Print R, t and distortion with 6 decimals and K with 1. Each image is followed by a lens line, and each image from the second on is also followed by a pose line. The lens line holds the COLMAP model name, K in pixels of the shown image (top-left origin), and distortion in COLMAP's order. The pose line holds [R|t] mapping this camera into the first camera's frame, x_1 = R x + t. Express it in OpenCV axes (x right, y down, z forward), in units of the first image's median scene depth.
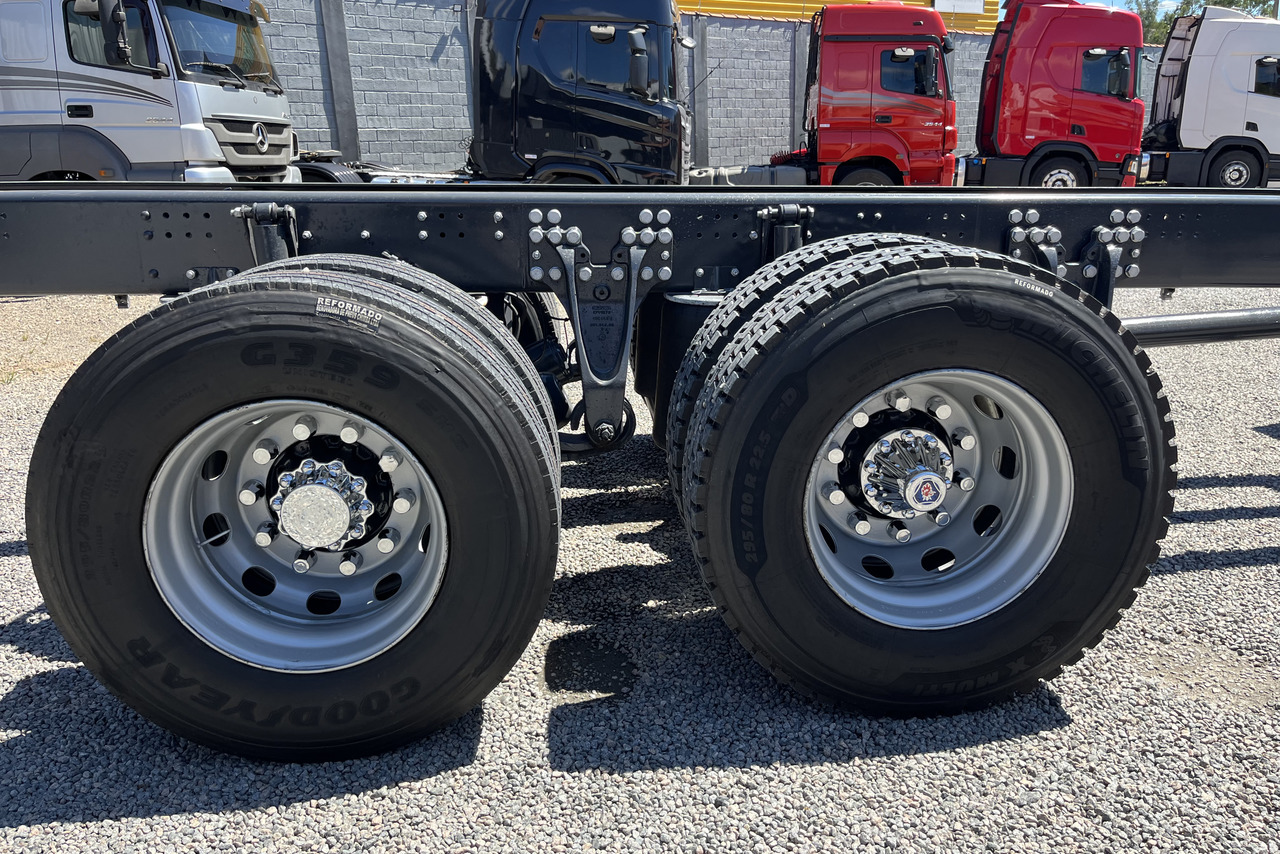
lens RADIAL K [[946.0, 0, 640.1], [0, 946.0, 421.5], [0, 0, 1]] dist [0.008182, -0.004149]
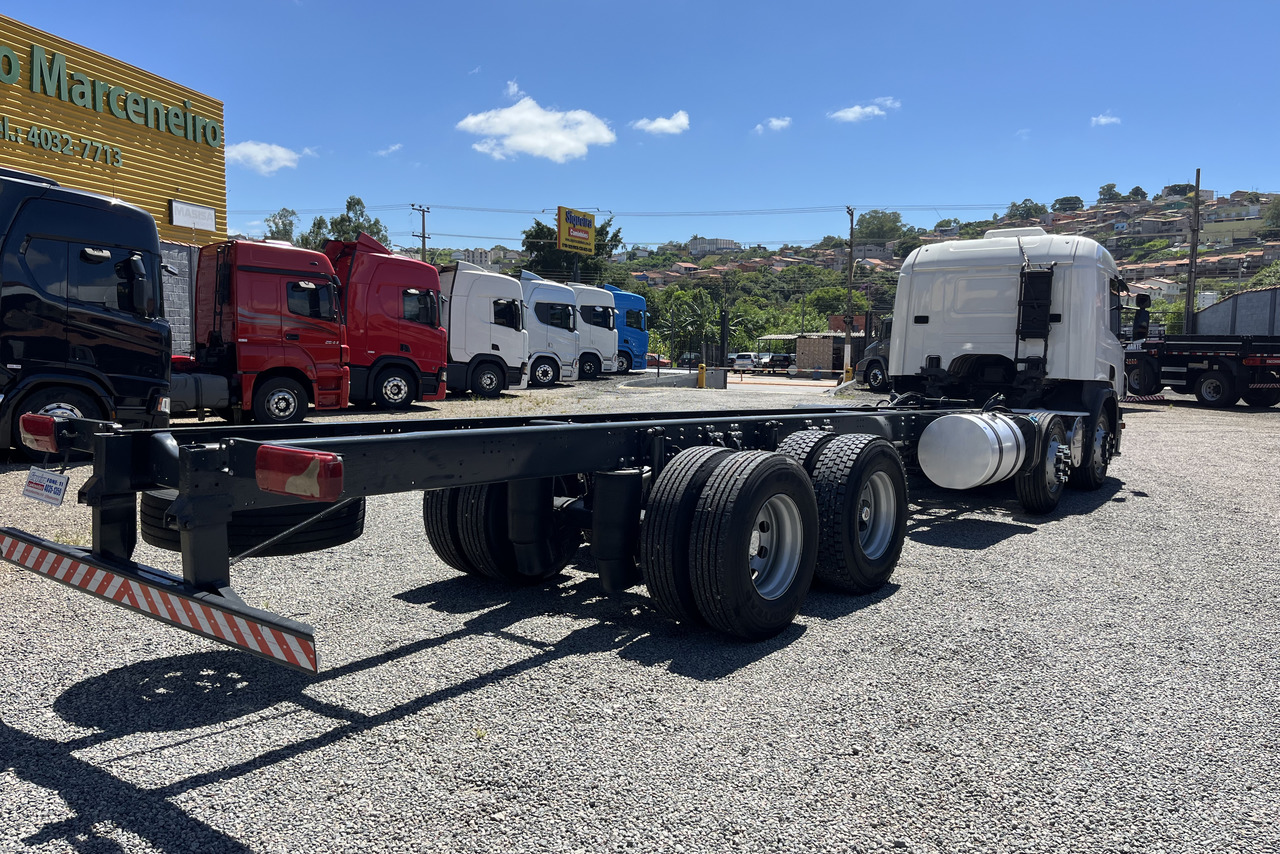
lens RADIAL K [[952.1, 0, 650.8], [0, 952.1, 396.1], [0, 0, 1]] dist [0.036358, -0.052781]
pose [[0.657763, -0.008345, 0.753179, -0.296942], [0.177068, 0.973629, -0.143849, 0.002180], [-0.732117, 0.227983, 0.641895, -0.062471]]
